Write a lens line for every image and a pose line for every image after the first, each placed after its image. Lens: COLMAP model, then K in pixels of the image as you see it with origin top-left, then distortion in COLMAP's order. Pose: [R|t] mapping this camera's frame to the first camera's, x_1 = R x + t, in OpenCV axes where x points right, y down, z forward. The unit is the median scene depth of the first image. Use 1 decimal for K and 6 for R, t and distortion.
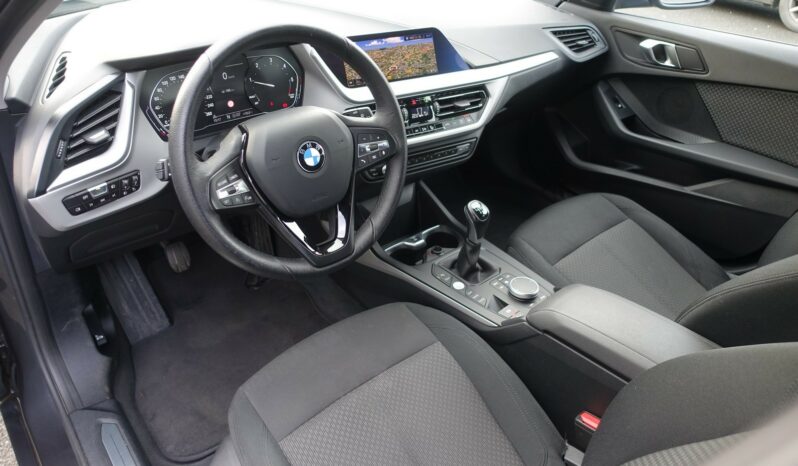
lens RADIAL K [[545.9, 0, 399.0], [0, 545.9, 233.0], [0, 0, 1]] dist [-0.004115, 0.000604]
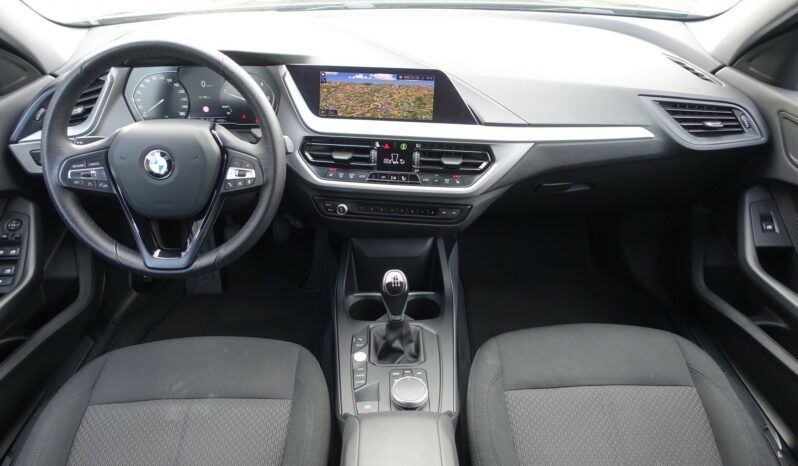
lens RADIAL K [[545.9, 0, 399.0], [0, 545.9, 233.0], [0, 0, 1]] dist [-0.004115, 0.000604]
pose [[0.779686, 0.293393, -0.553182, 0.589686], [-0.323682, 0.945094, 0.045037, -0.152241], [0.536022, 0.143940, 0.831842, 0.282242]]
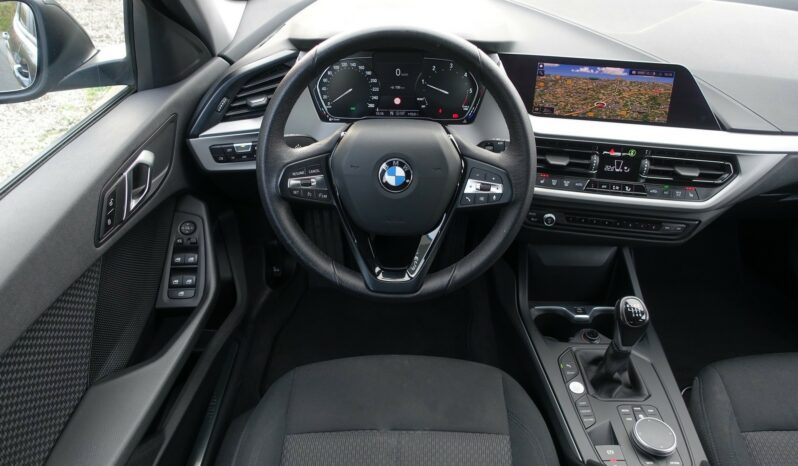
lens RADIAL K [[545.9, 0, 399.0], [0, 545.9, 233.0], [0, 0, 1]] dist [-0.004115, 0.000604]
pose [[0.760855, 0.353976, -0.543875, 0.266658], [-0.350694, 0.929484, 0.114341, -0.112634], [0.545997, 0.103737, 0.831340, 0.185783]]
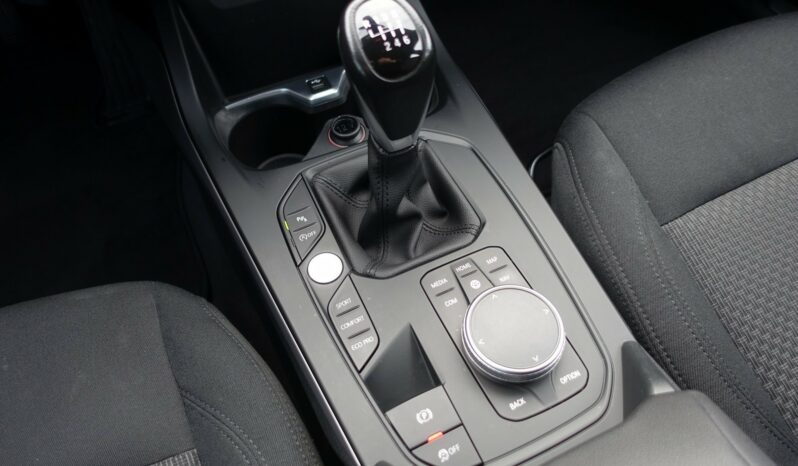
lens RADIAL K [[545.9, 0, 399.0], [0, 545.9, 233.0], [0, 0, 1]] dist [-0.004115, 0.000604]
pose [[0.961271, 0.188324, -0.201227, 0.217151], [-0.100944, 0.919972, 0.378764, -0.053035], [0.256454, -0.343782, 0.903352, 0.730007]]
